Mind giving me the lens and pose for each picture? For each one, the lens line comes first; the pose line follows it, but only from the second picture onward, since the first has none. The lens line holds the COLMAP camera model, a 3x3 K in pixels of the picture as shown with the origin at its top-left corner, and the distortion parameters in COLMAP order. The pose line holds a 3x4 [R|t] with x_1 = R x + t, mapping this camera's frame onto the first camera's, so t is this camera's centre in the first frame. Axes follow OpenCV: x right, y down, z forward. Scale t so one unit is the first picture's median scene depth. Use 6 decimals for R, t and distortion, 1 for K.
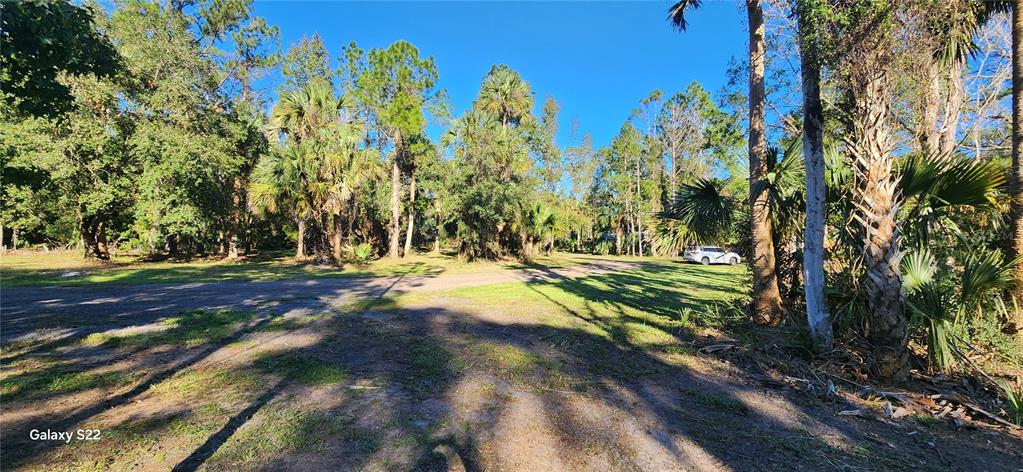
lens RADIAL K [[416.4, 0, 512.4], [0, 416.4, 229.2], [0, 0, 1]] dist [0.000857, -0.002690]
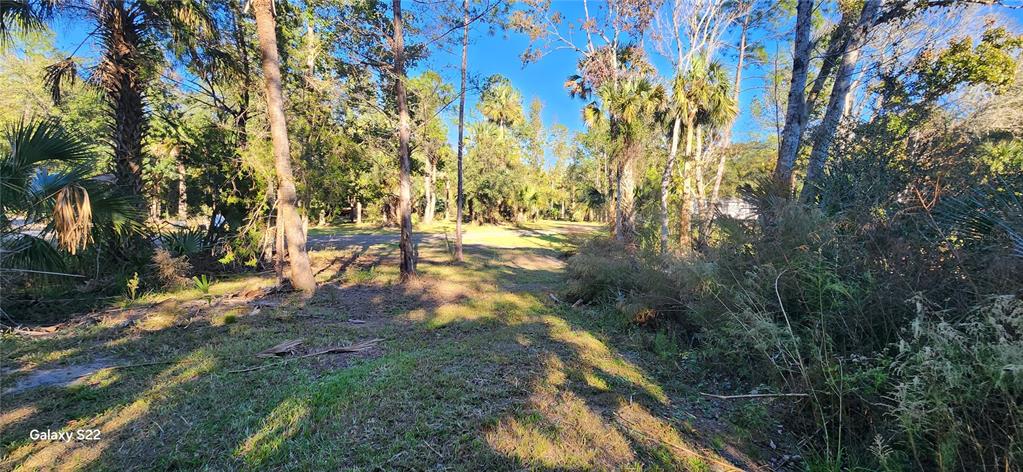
lens RADIAL K [[416.4, 0, 512.4], [0, 416.4, 229.2], [0, 0, 1]] dist [0.000857, -0.002690]
pose [[0.999624, -0.008438, 0.026078, -0.023908], [0.006490, 0.997245, 0.073891, -0.016496], [-0.026630, -0.073694, 0.996925, -0.428641]]
